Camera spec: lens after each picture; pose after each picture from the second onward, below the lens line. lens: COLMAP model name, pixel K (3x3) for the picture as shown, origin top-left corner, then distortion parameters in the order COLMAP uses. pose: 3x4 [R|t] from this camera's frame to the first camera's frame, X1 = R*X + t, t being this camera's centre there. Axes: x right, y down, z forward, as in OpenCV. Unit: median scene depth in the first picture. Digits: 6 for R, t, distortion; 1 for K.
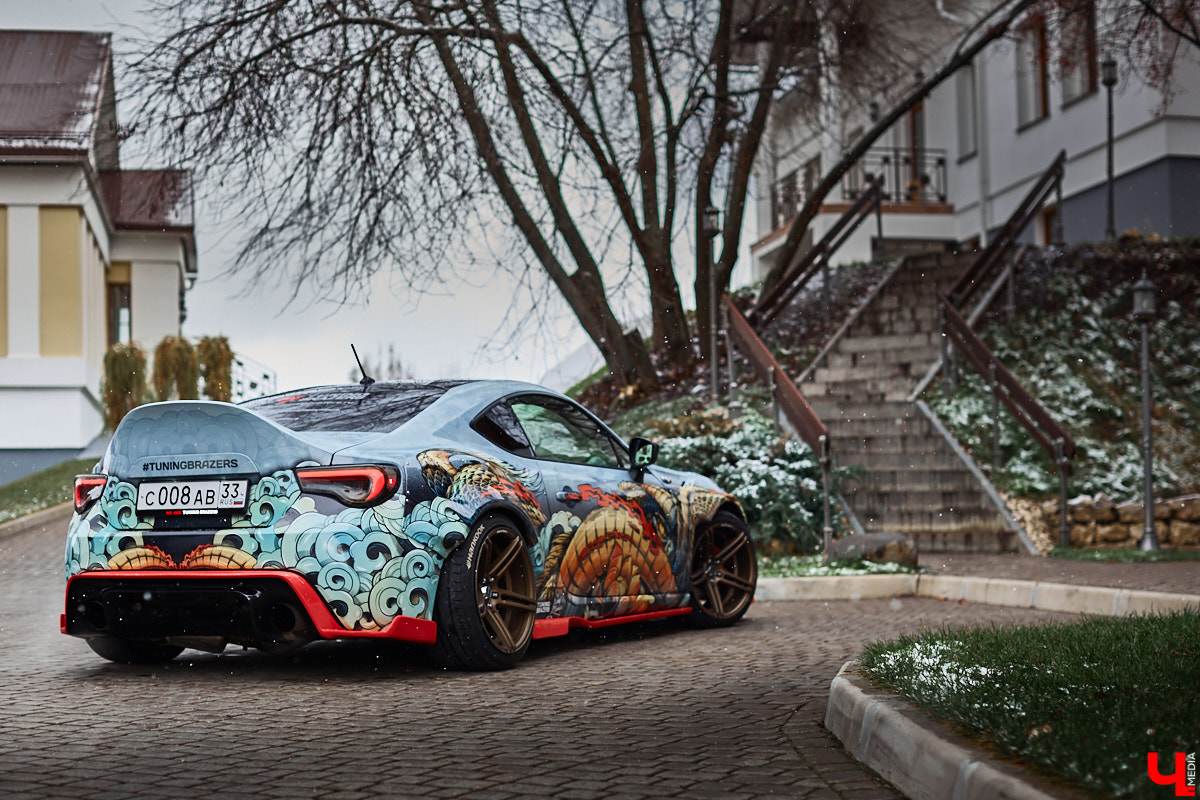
lens RADIAL K [[1790.7, 0, 600.0], [0, 1790.7, 400.0], [0, 0, 1]] dist [-0.128565, 0.086327]
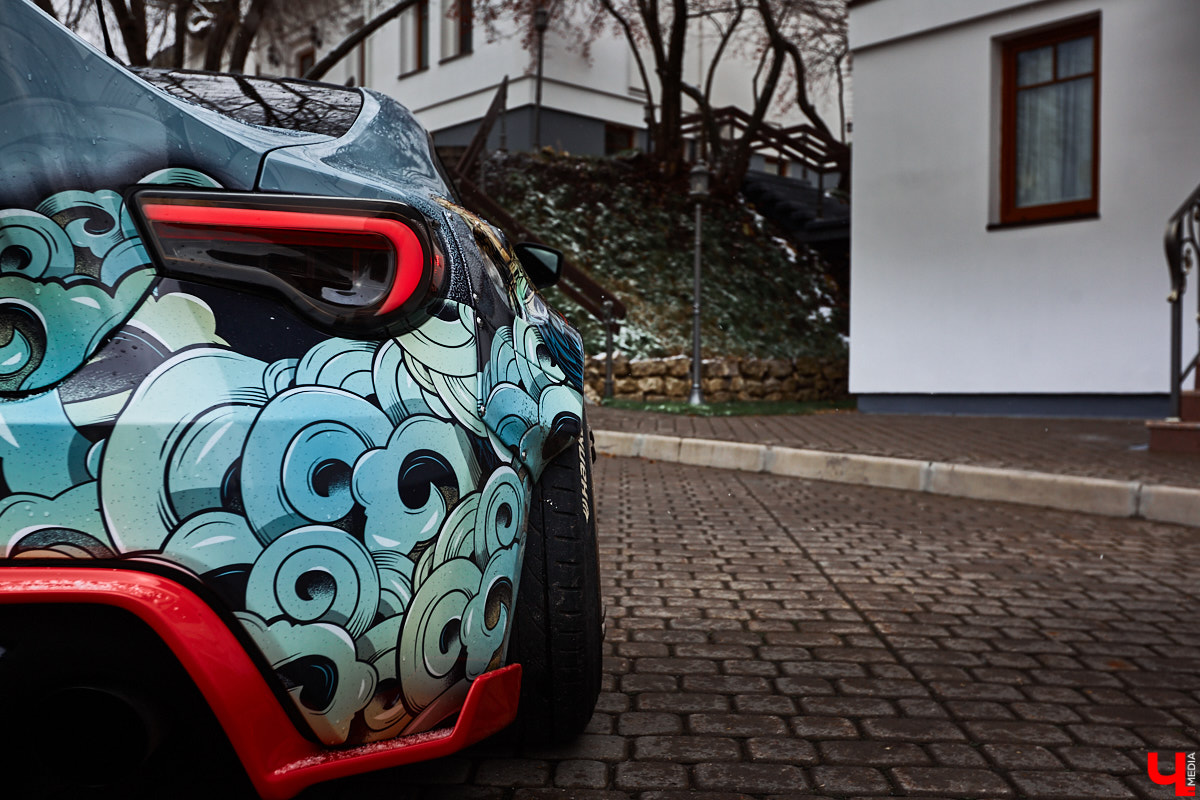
lens RADIAL K [[1140.7, 0, 600.8], [0, 1140.7, 384.7], [0, 0, 1]] dist [-0.005840, 0.001270]
pose [[0.881057, 0.022672, 0.472467, -0.187766], [-0.063719, 0.995435, 0.071056, 0.051195], [-0.468700, -0.092709, 0.878479, 0.797043]]
